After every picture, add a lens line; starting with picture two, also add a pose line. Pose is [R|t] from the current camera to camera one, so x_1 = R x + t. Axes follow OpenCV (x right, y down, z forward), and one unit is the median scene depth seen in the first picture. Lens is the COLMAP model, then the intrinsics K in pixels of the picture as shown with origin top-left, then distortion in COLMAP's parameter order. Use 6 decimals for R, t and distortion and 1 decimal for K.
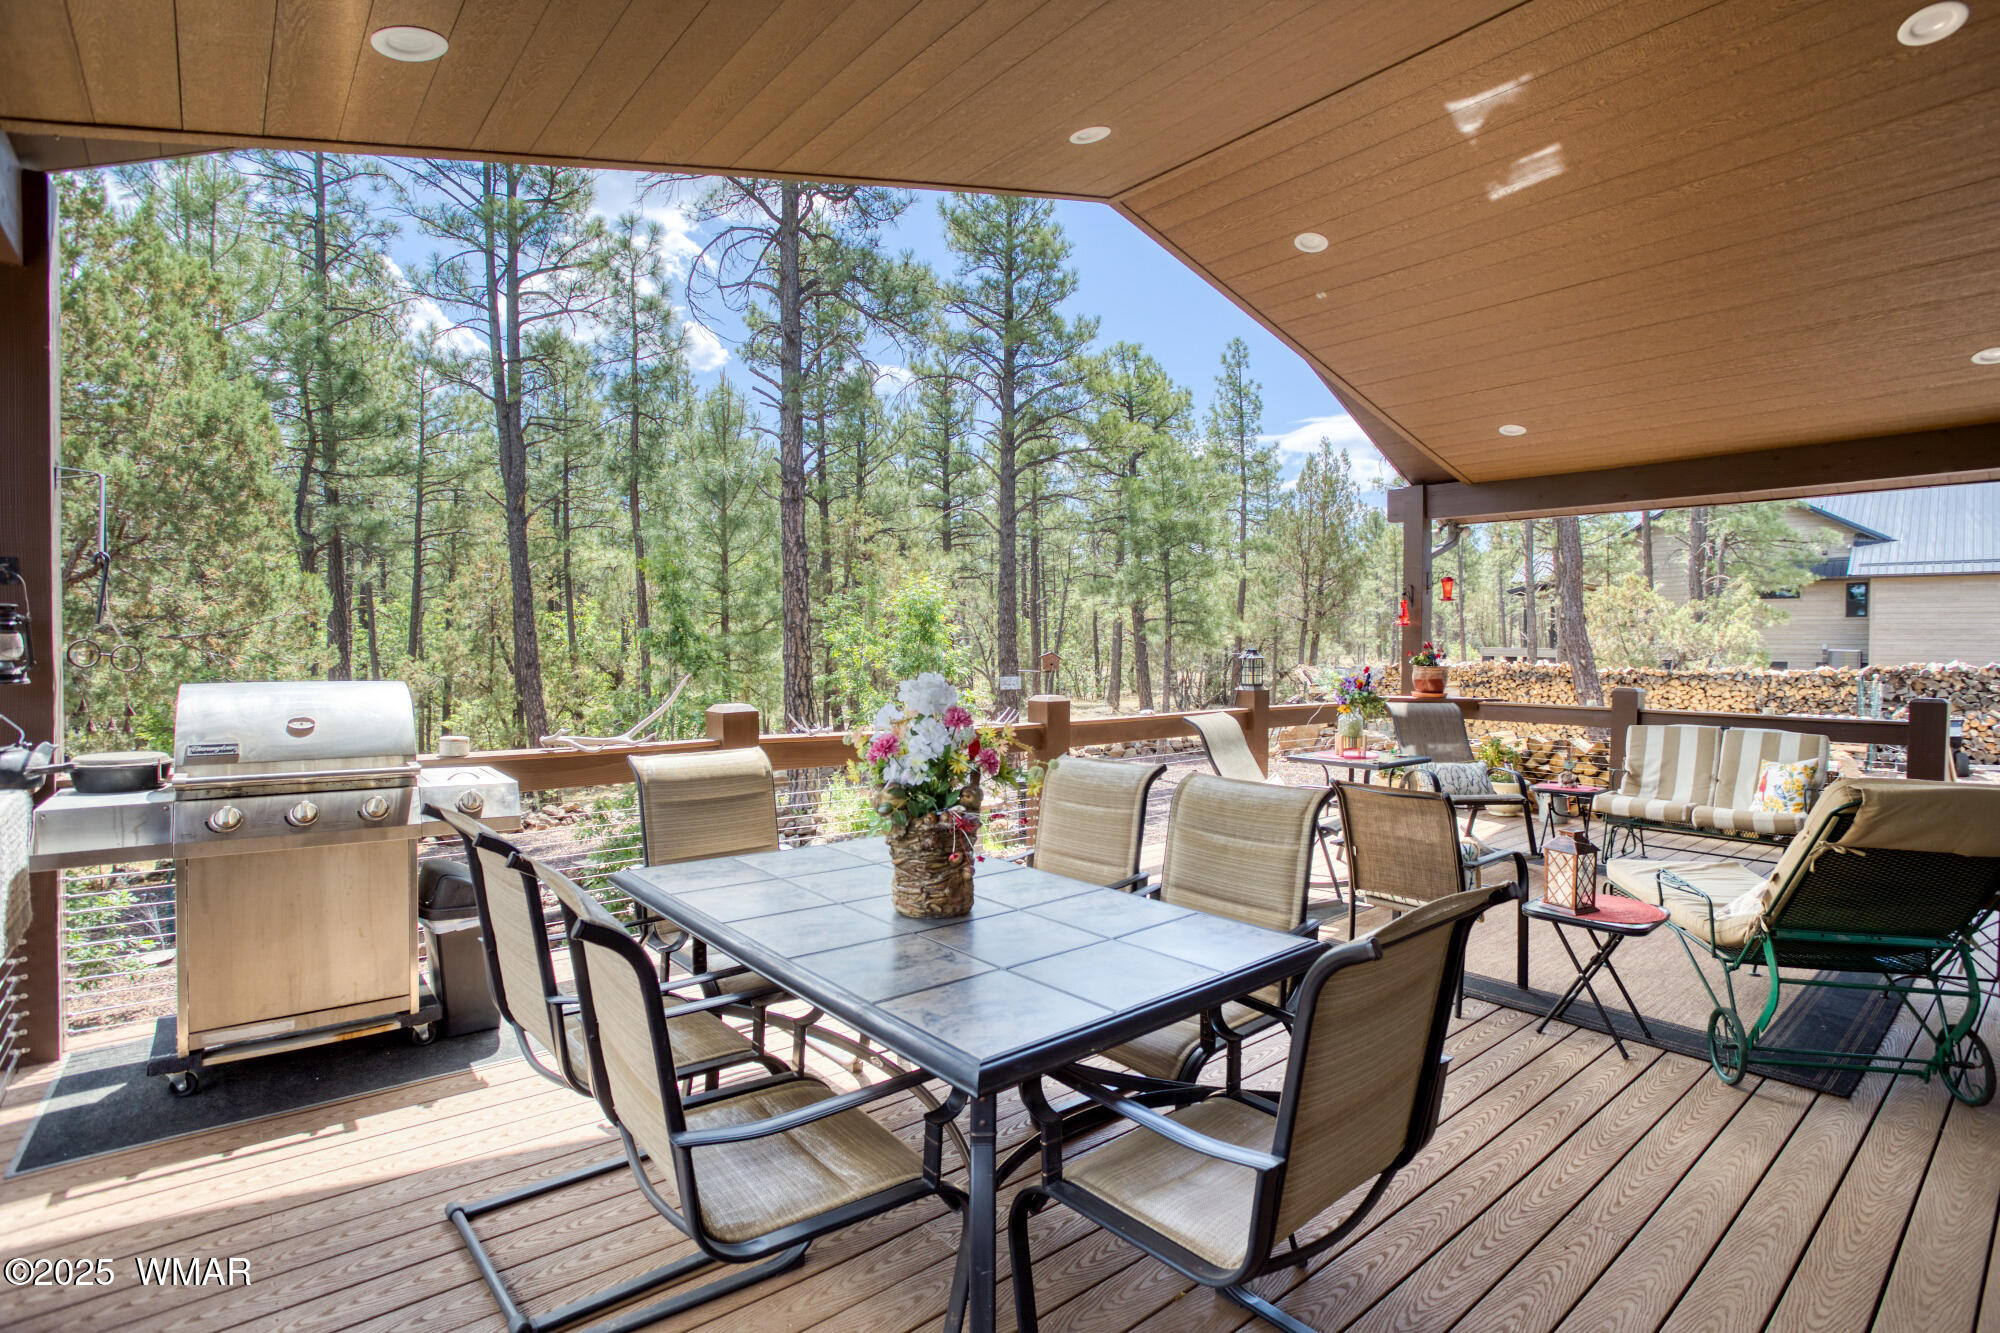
lens RADIAL K [[972.9, 0, 999.6], [0, 972.9, 653.0], [0, 0, 1]] dist [-0.050891, 0.007229]
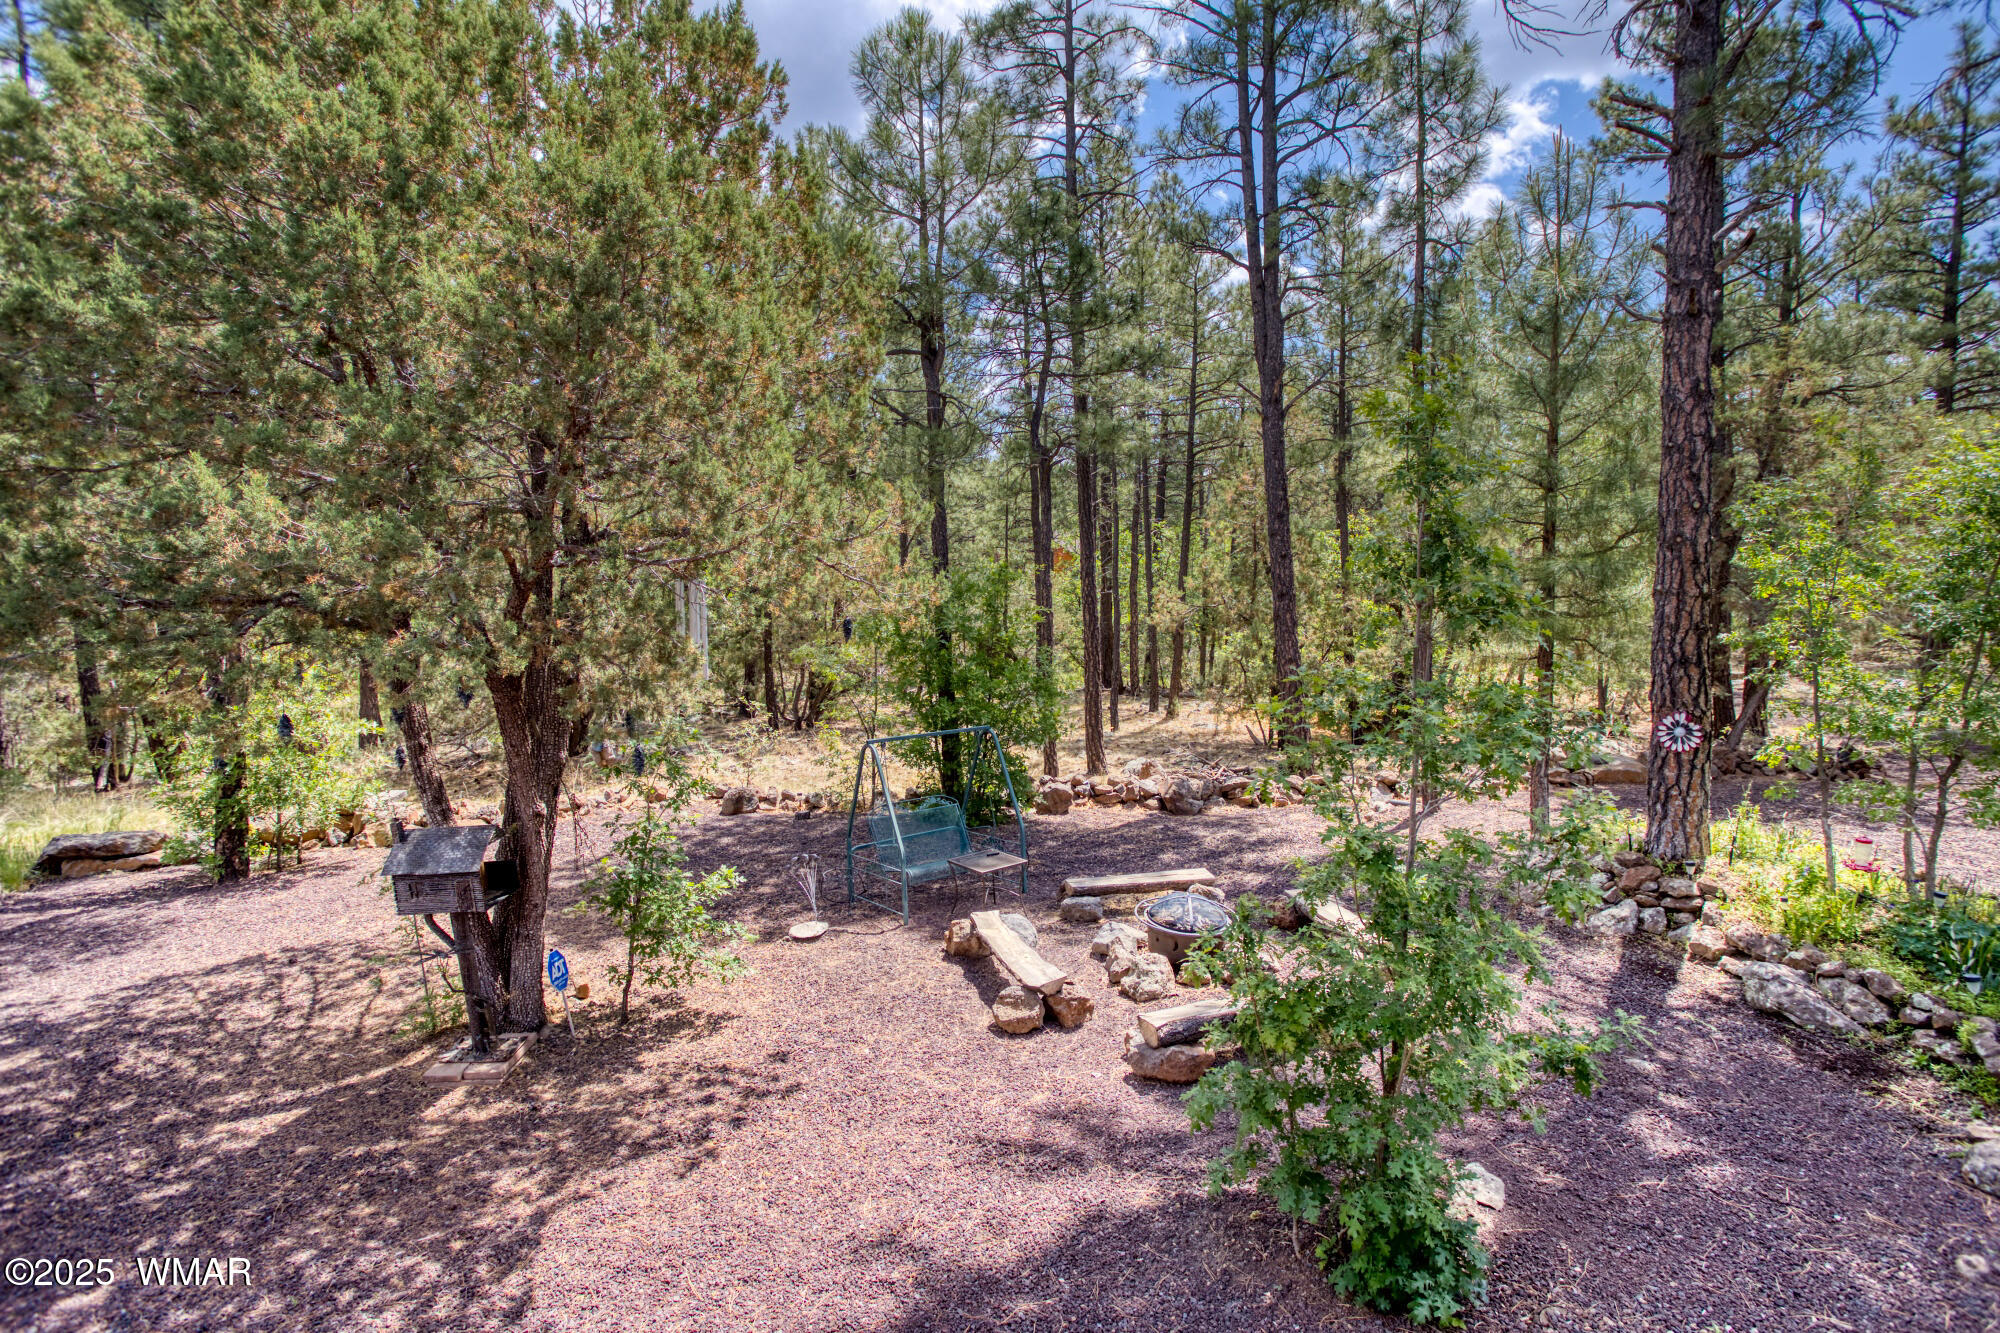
lens RADIAL K [[972.9, 0, 1006.3], [0, 972.9, 660.1], [0, 0, 1]] dist [-0.050891, 0.007229]
pose [[0.704903, 0.066899, -0.706142, -0.079889], [-0.006931, 0.996144, 0.087455, -0.003394], [0.709270, -0.056753, 0.702649, 0.280718]]
